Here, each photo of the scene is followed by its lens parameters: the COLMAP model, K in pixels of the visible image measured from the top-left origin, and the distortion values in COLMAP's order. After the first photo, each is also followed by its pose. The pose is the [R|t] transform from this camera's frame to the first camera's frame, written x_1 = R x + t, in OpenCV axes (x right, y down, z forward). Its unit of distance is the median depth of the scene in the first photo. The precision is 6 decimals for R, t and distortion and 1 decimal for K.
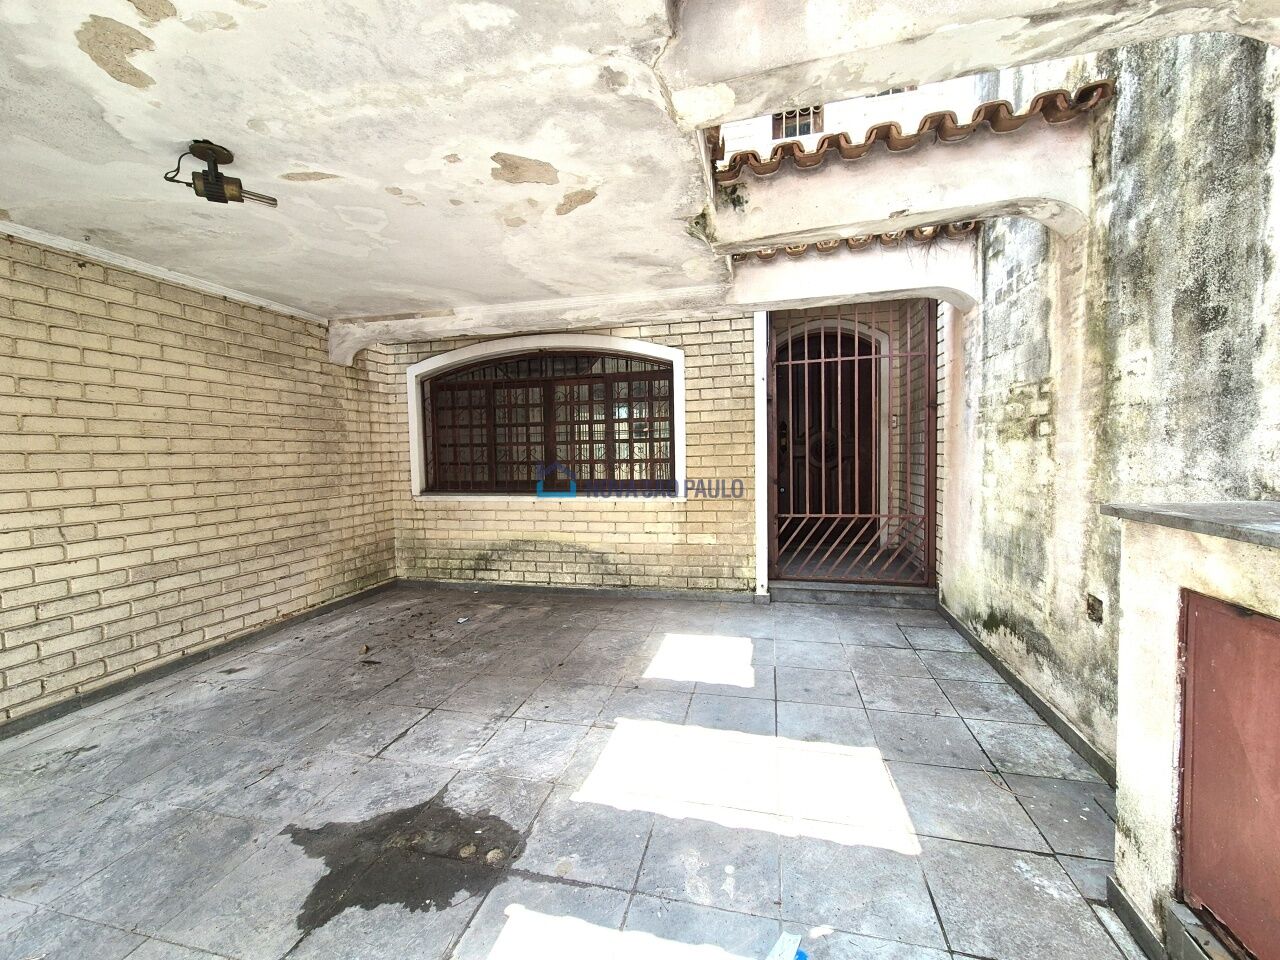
lens RADIAL K [[524.0, 0, 639.7], [0, 524.0, 478.6], [0, 0, 1]] dist [0.001115, -0.000172]
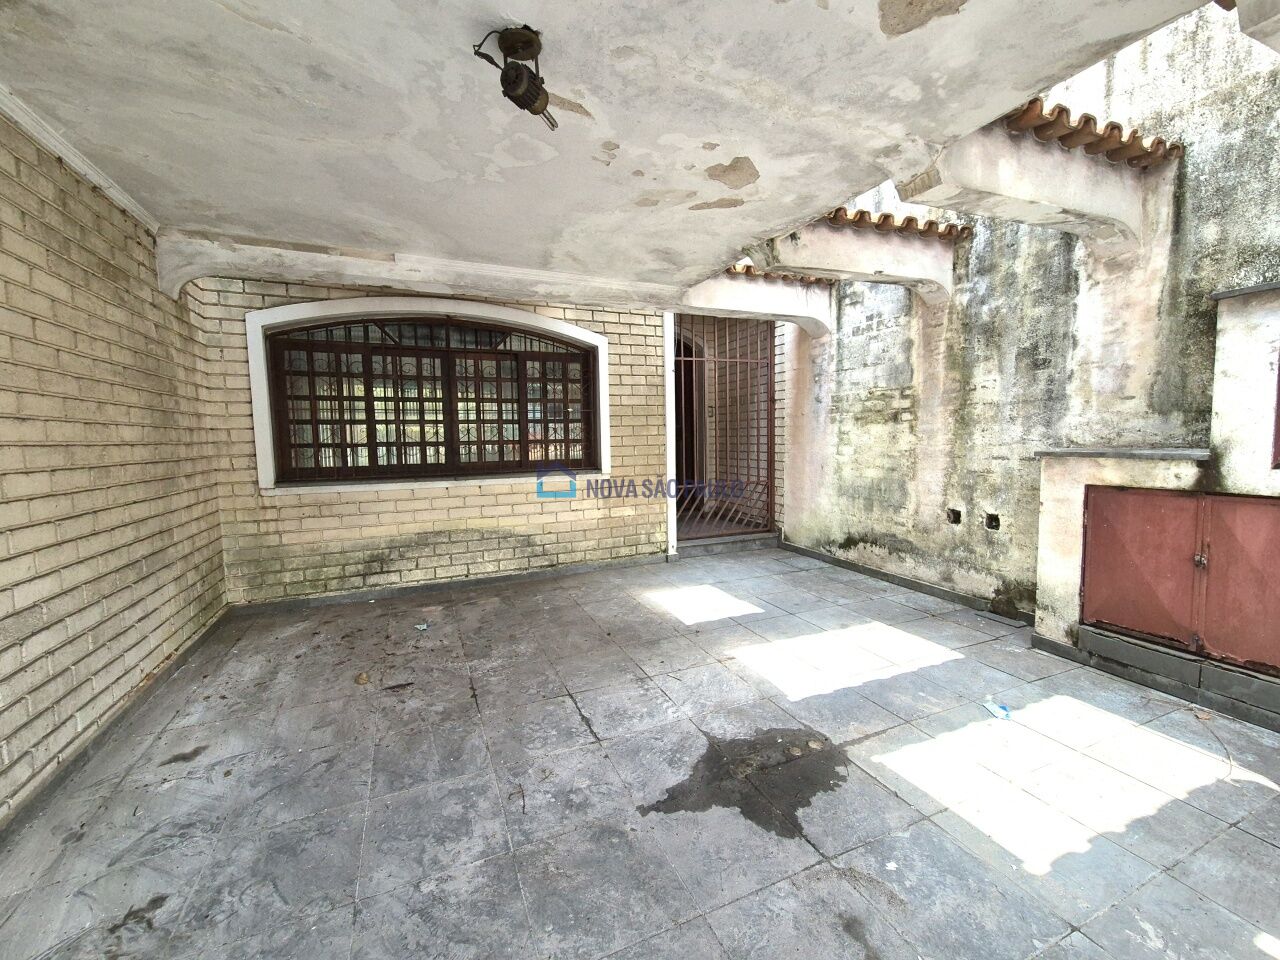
lens RADIAL K [[524.0, 0, 638.6], [0, 524.0, 478.5], [0, 0, 1]] dist [0.001115, -0.000172]
pose [[0.795439, -0.041805, 0.604590, -0.791767], [0.031627, 0.999122, 0.027476, 0.024995], [-0.605208, -0.002734, 0.796063, 0.158827]]
